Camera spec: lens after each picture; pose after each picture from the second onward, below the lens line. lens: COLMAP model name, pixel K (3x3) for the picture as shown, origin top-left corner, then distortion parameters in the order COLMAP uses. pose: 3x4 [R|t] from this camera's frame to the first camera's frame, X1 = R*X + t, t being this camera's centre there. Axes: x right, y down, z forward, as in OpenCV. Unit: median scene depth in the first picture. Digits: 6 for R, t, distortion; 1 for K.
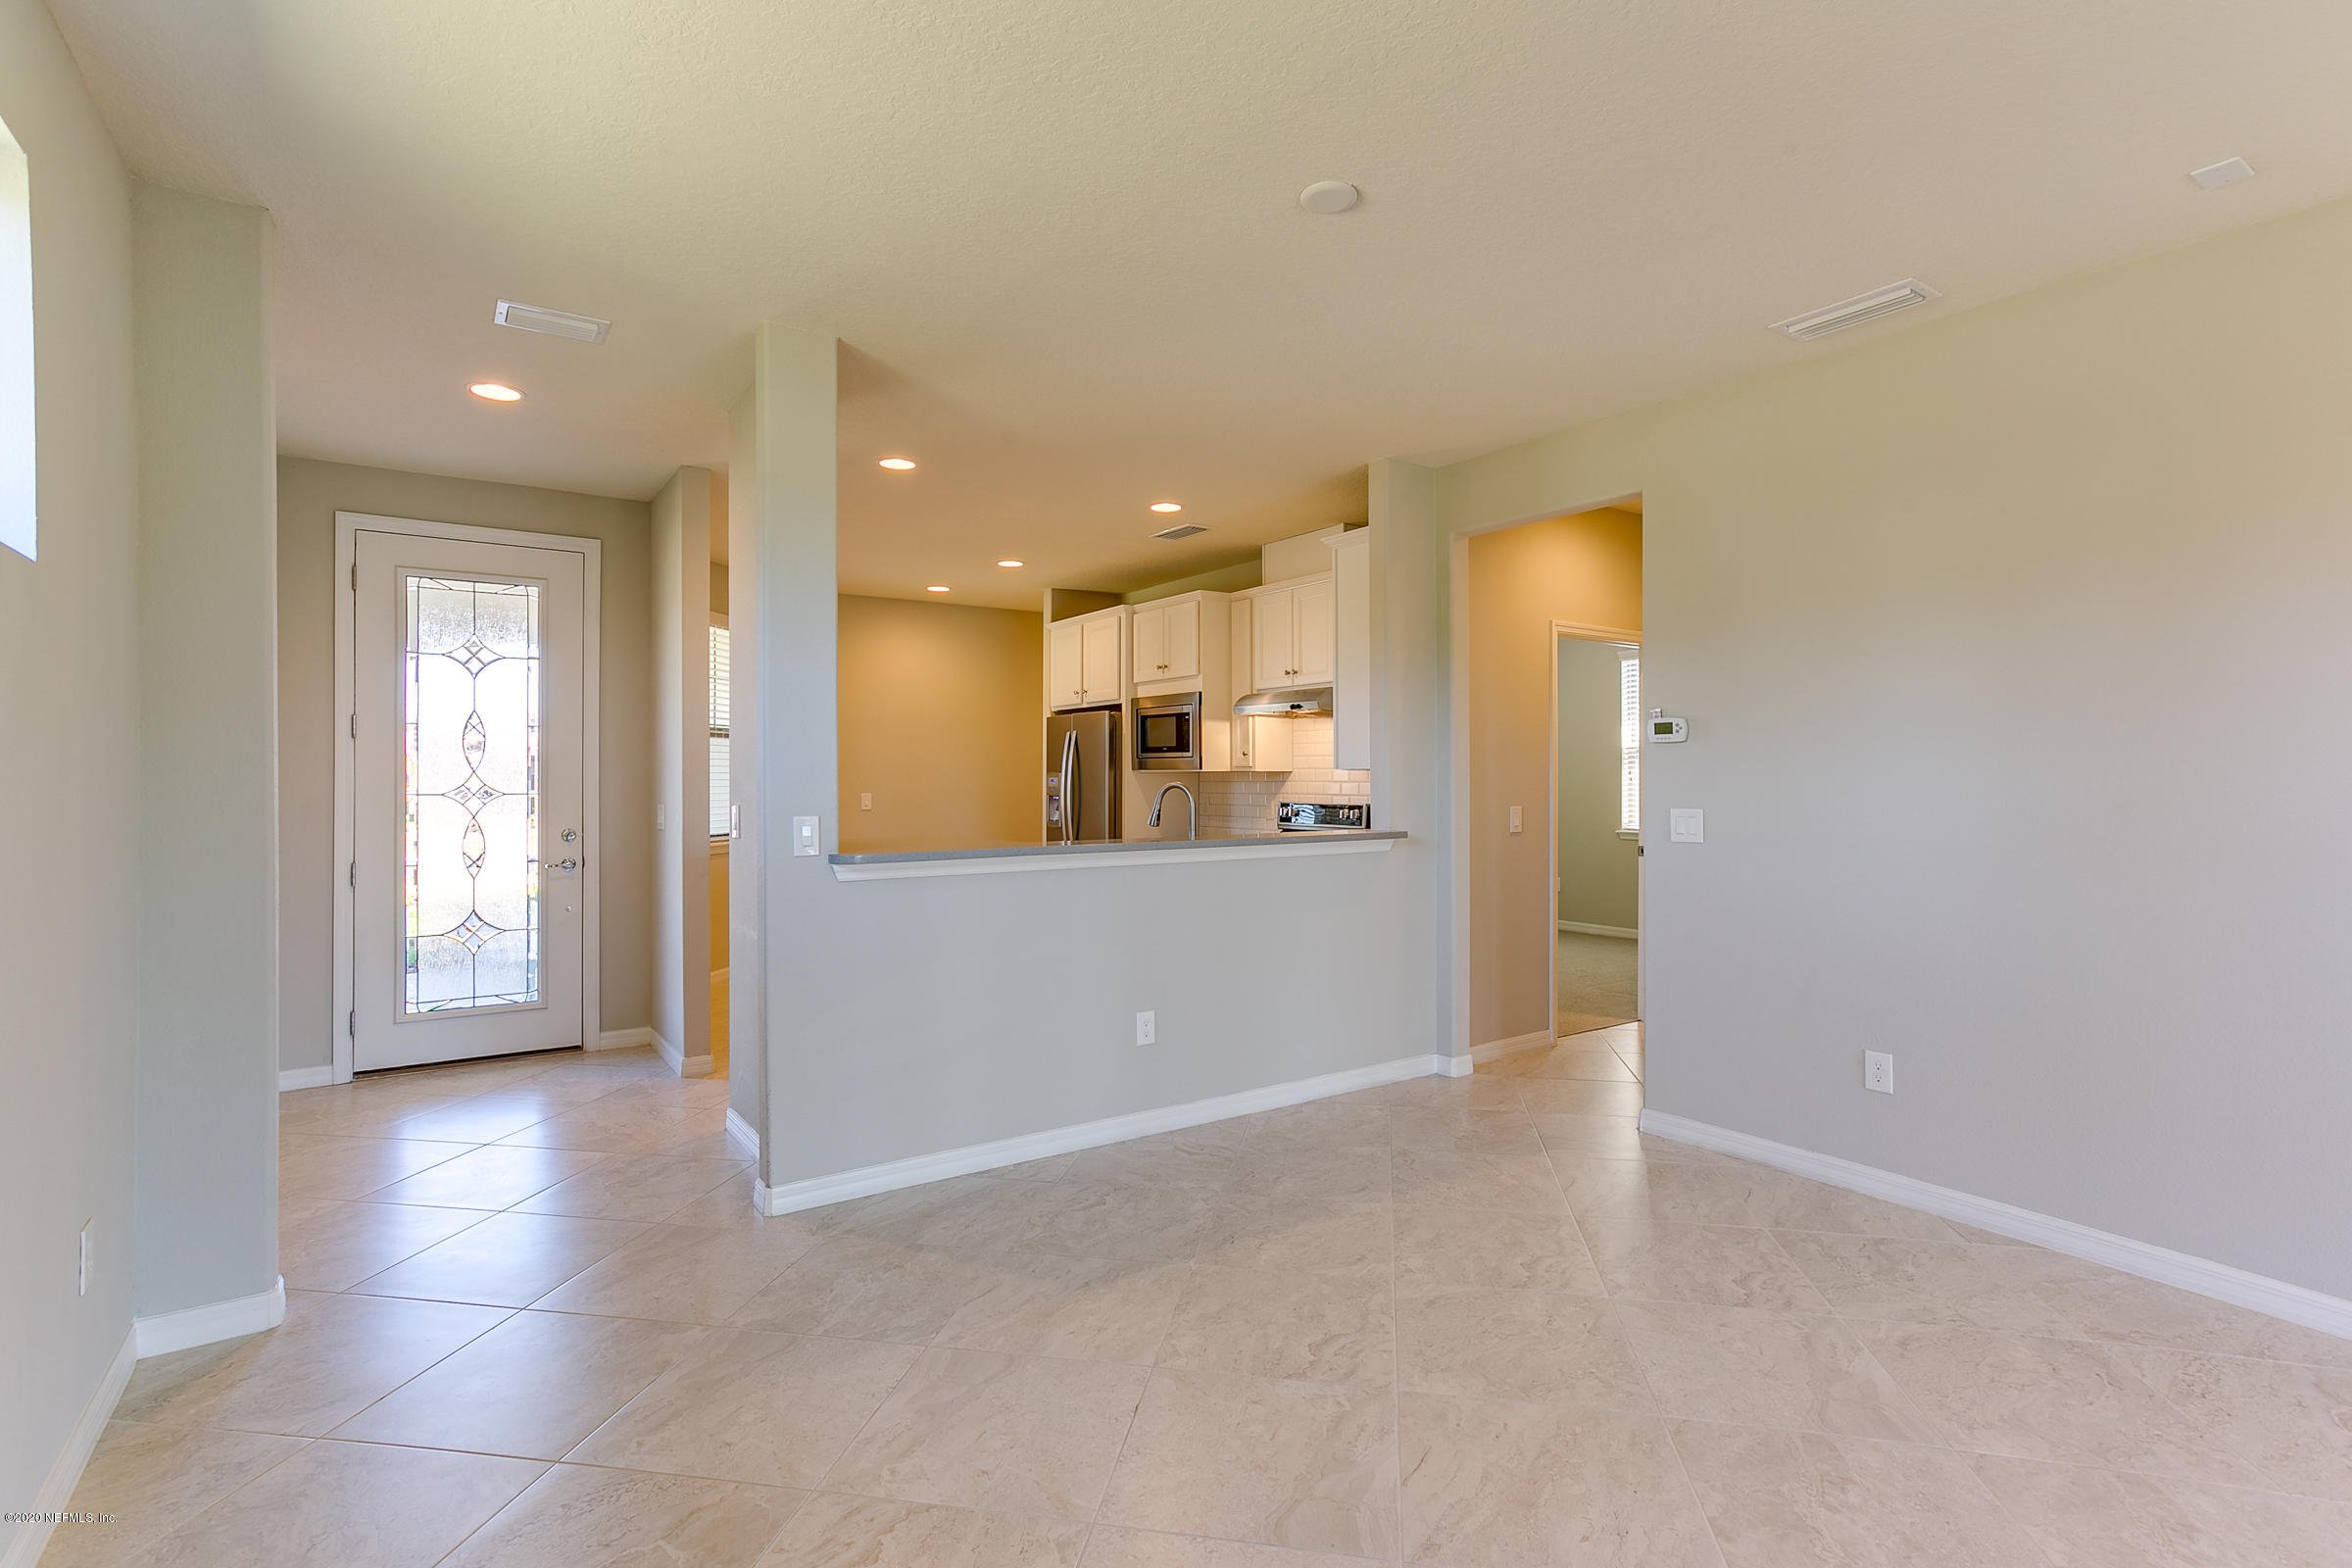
lens RADIAL K [[1138.8, 0, 1156.9], [0, 1138.8, 739.2], [0, 0, 1]] dist [0.001936, 0.001352]
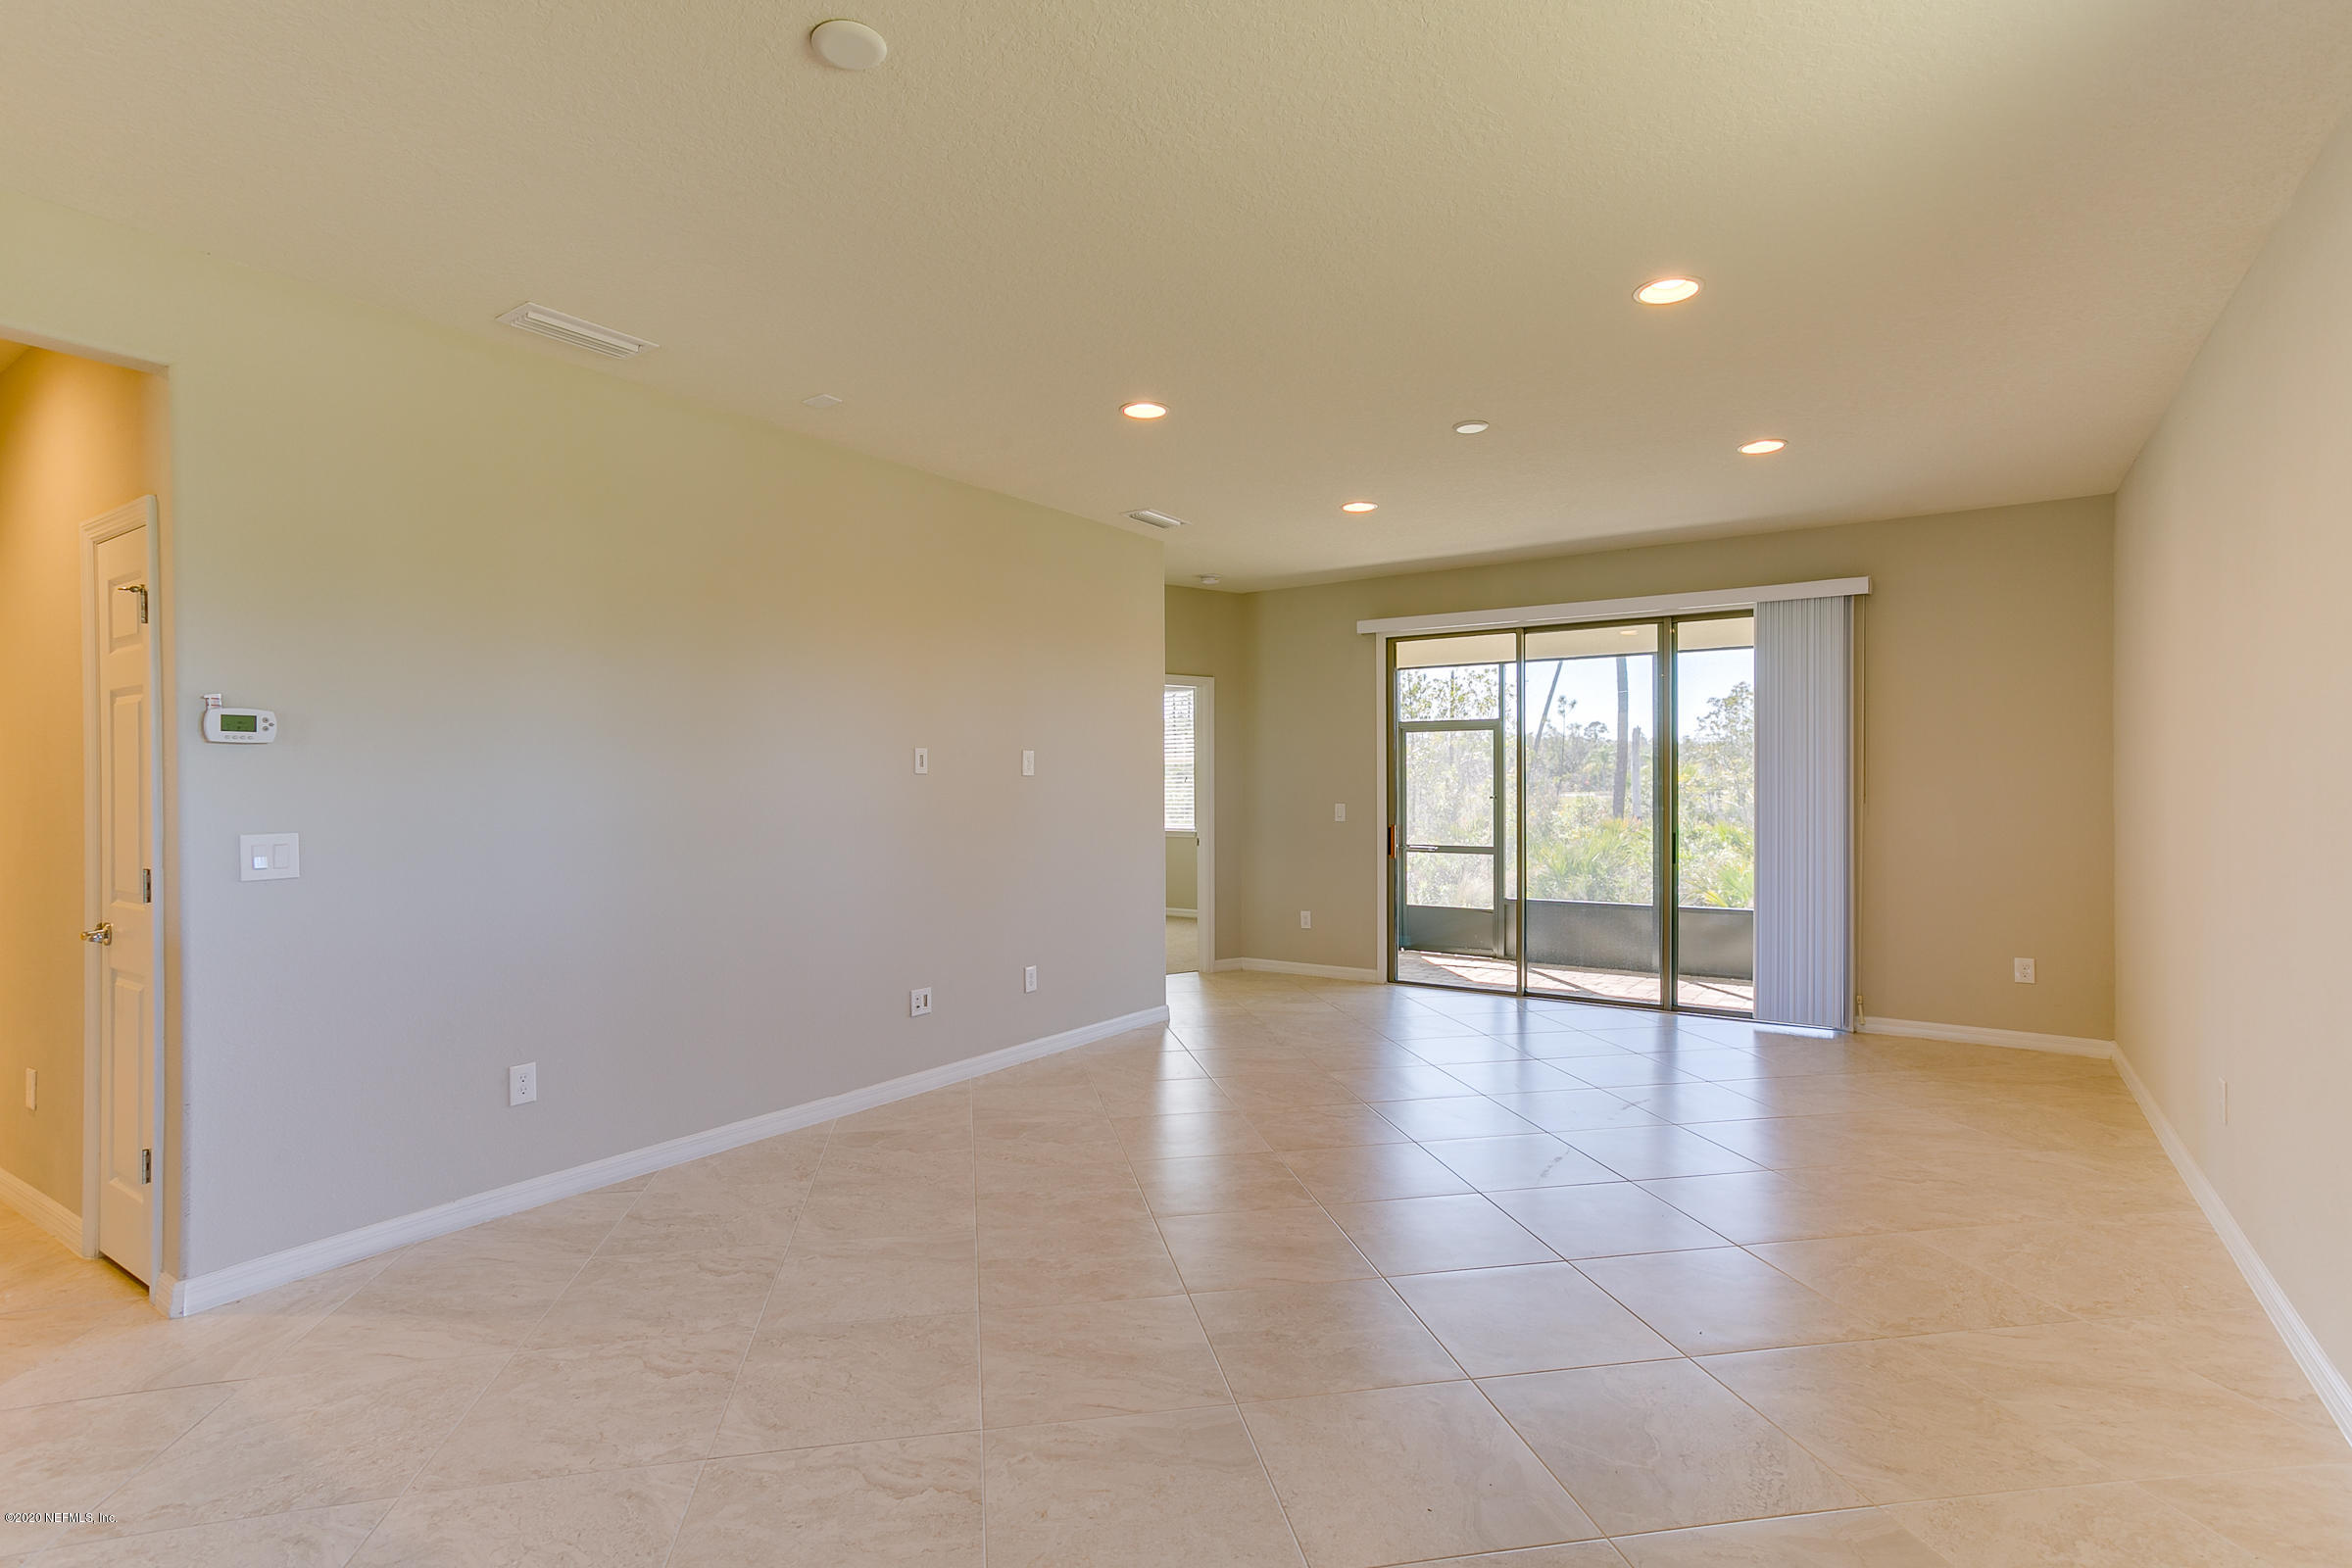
lens RADIAL K [[1138.8, 0, 1196.5], [0, 1138.8, 778.6], [0, 0, 1]] dist [0.001936, 0.001352]
pose [[-0.371873, 0.002459, 0.928280, -0.573288], [-0.016522, 0.999821, -0.009267, 0.028470], [-0.928137, -0.018783, -0.371765, 0.934082]]
